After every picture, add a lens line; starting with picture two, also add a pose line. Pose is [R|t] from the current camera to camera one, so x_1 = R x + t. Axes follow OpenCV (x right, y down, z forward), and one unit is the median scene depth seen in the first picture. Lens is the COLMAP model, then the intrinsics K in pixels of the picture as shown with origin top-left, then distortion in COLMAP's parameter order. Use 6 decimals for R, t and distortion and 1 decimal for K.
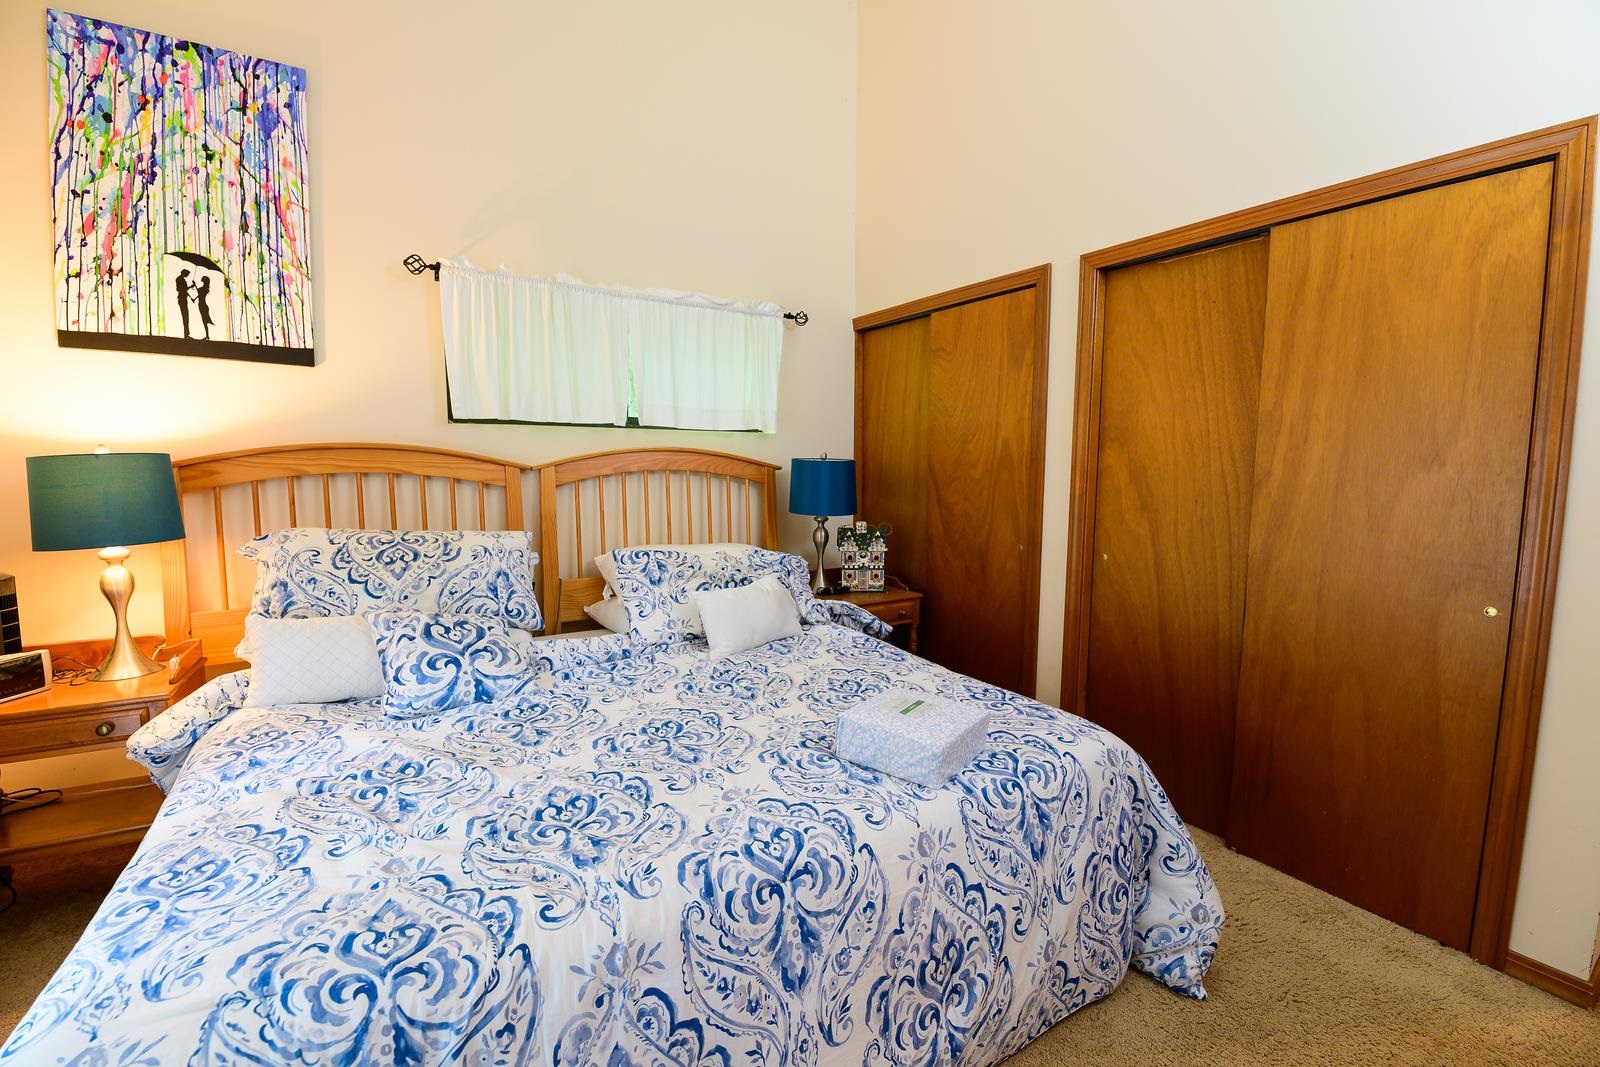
lens RADIAL K [[681.6, 0, 811.7], [0, 681.6, 526.2], [0, 0, 1]] dist [-0.005377, -0.008080]
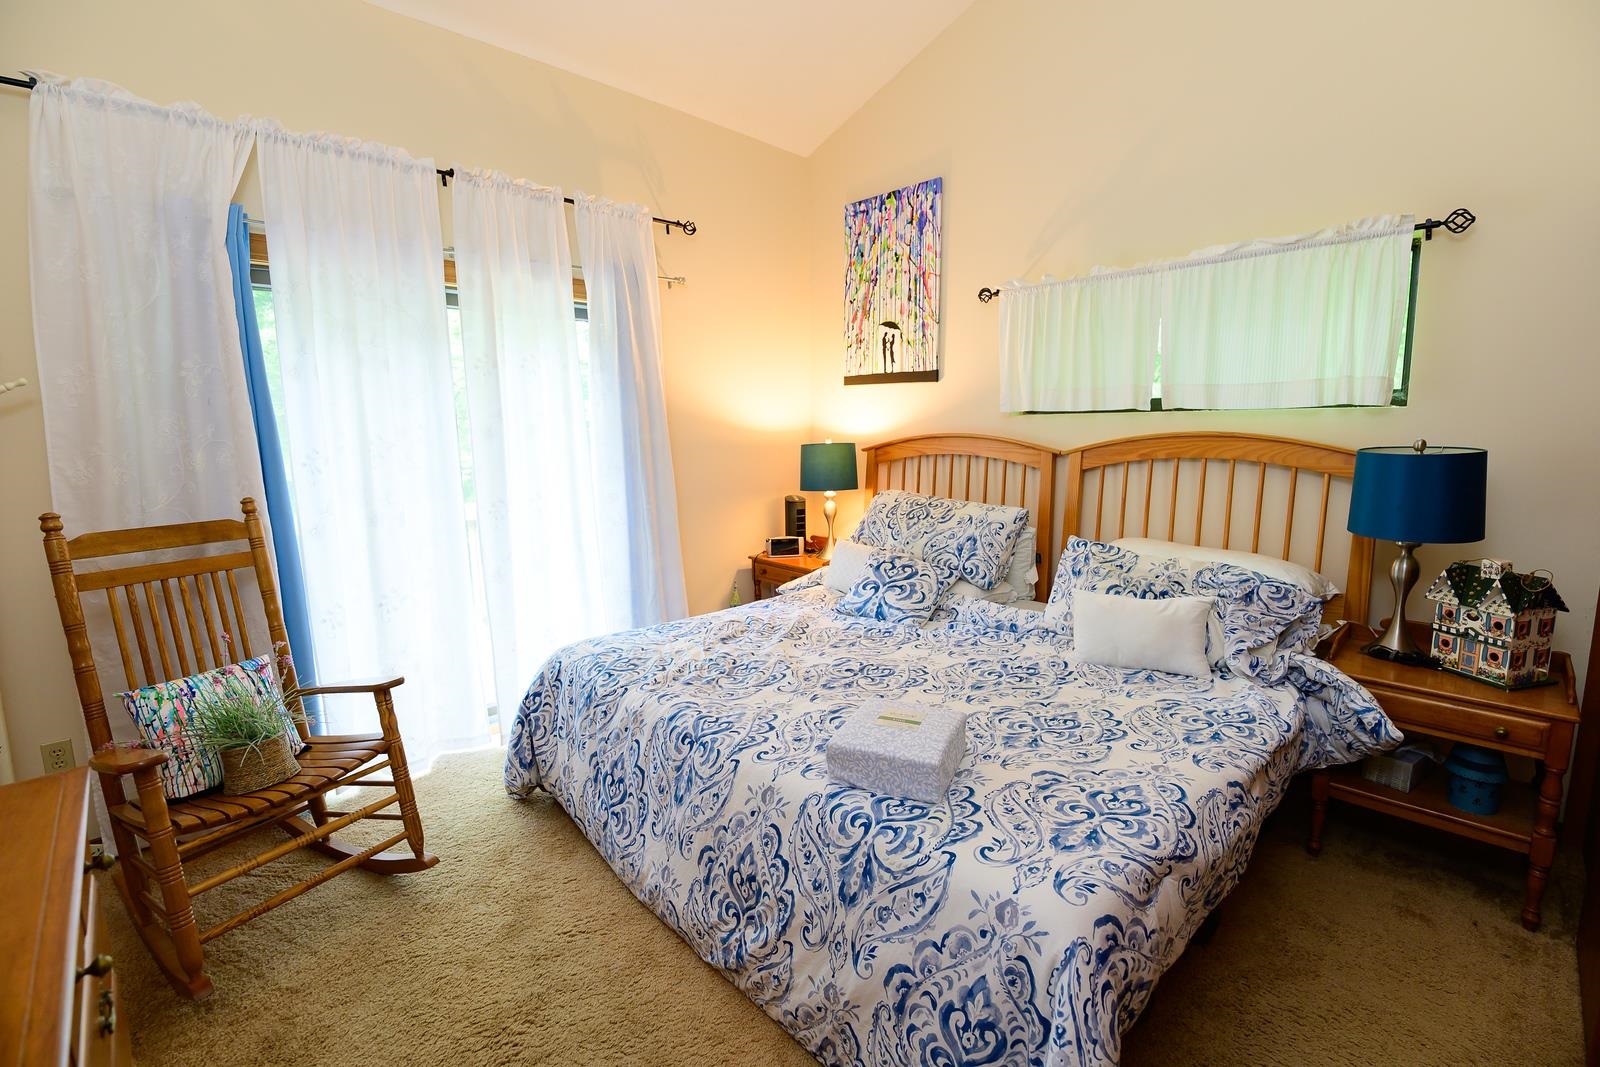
lens RADIAL K [[681.6, 0, 811.7], [0, 681.6, 526.2], [0, 0, 1]] dist [-0.005377, -0.008080]
pose [[0.205299, 0.134866, -0.969362, 0.753282], [-0.074107, 0.989759, 0.122009, -0.091595], [0.975890, 0.046788, 0.213191, 0.466522]]
